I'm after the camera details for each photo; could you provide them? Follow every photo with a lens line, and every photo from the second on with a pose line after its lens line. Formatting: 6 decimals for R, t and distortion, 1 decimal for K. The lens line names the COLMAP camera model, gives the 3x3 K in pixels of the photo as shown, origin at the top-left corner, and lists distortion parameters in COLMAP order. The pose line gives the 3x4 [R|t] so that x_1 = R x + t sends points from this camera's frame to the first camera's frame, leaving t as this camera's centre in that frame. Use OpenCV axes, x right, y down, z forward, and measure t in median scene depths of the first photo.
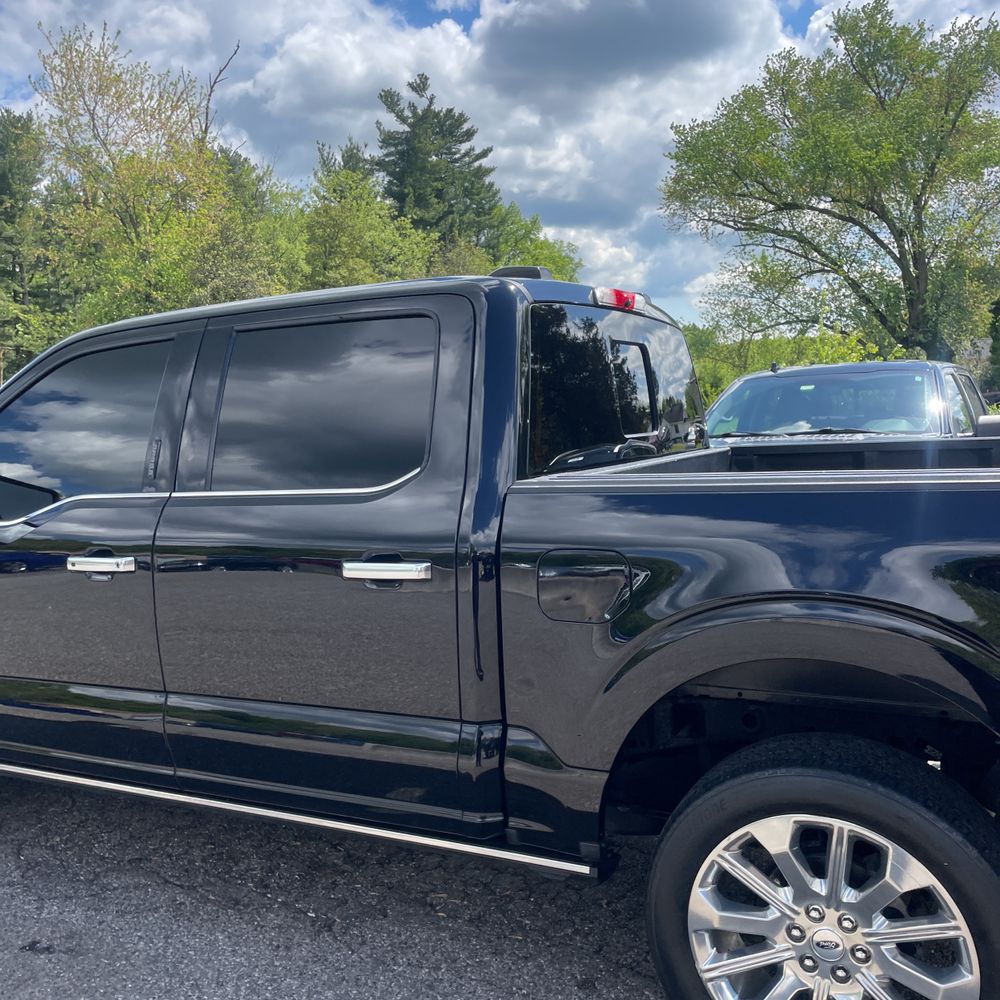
lens RADIAL K [[1018.1, 0, 494.7], [0, 1018.1, 499.6], [0, 0, 1]] dist [0.091853, -0.138261]
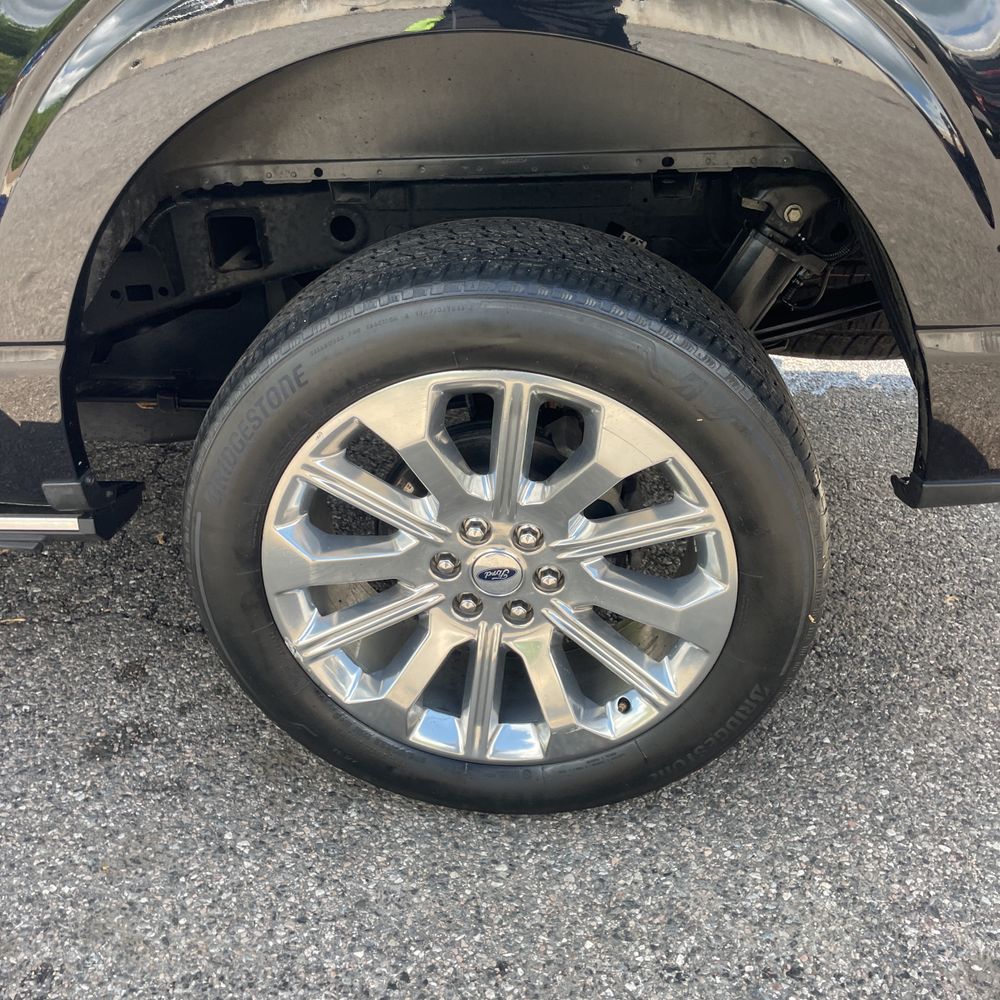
lens RADIAL K [[1009.0, 0, 491.1], [0, 1009.0, 503.2], [0, 0, 1]] dist [0.080646, -0.092697]
pose [[0.927448, -0.183716, 0.325713, 0.133133], [0.036692, 0.911505, 0.409649, 0.150207], [-0.372149, -0.367977, 0.852114, 0.507552]]
